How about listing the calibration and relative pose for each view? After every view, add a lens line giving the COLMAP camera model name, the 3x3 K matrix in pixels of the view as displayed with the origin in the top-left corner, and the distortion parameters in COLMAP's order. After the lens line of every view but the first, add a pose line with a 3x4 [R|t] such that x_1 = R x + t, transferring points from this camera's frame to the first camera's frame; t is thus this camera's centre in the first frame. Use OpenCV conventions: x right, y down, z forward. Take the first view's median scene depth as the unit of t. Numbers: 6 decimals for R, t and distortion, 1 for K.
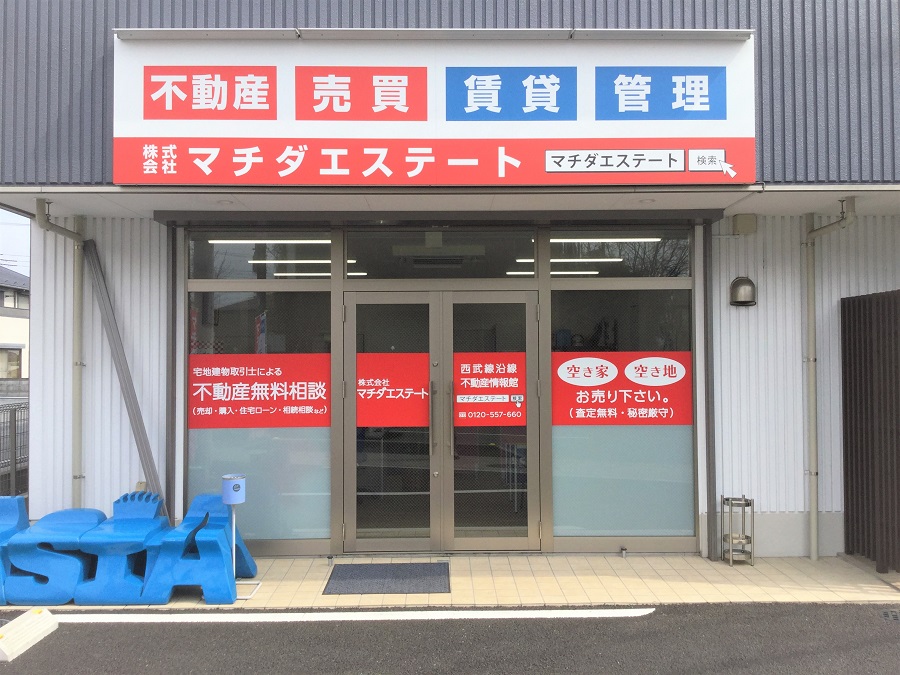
lens RADIAL K [[812.2, 0, 450.0], [0, 812.2, 337.5], [0, 0, 1]] dist [0.055304, -0.006665]
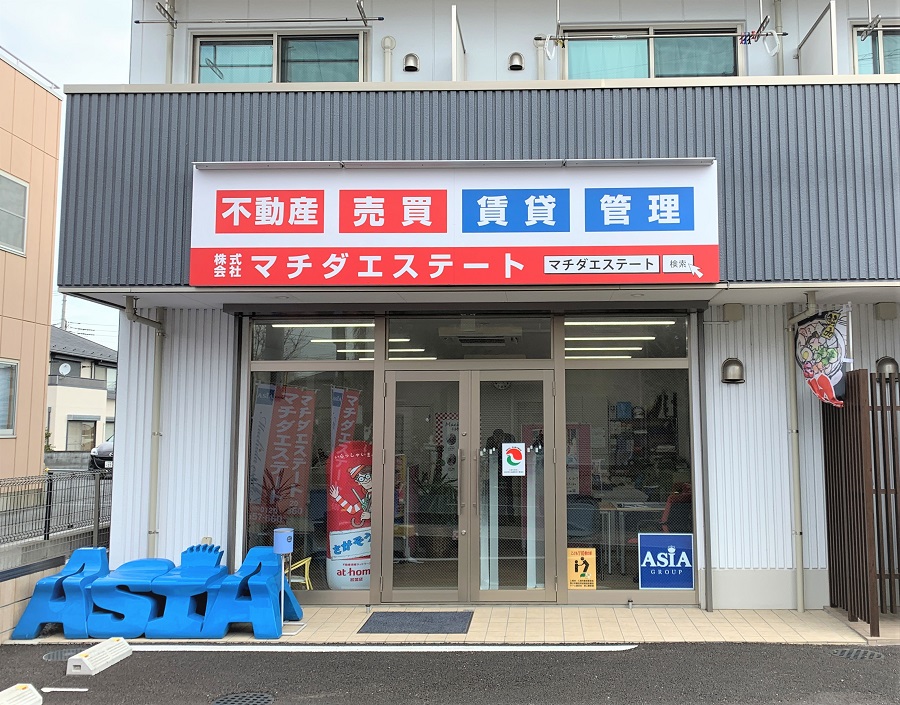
lens RADIAL K [[837.5, 0, 507.6], [0, 837.5, 348.6], [0, 0, 1]] dist [0.089339, -0.025632]
pose [[0.999459, -0.001691, -0.032835, 0.103607], [-0.000656, 0.997450, -0.071360, -0.003610], [0.032872, 0.071343, 0.996910, -0.234031]]
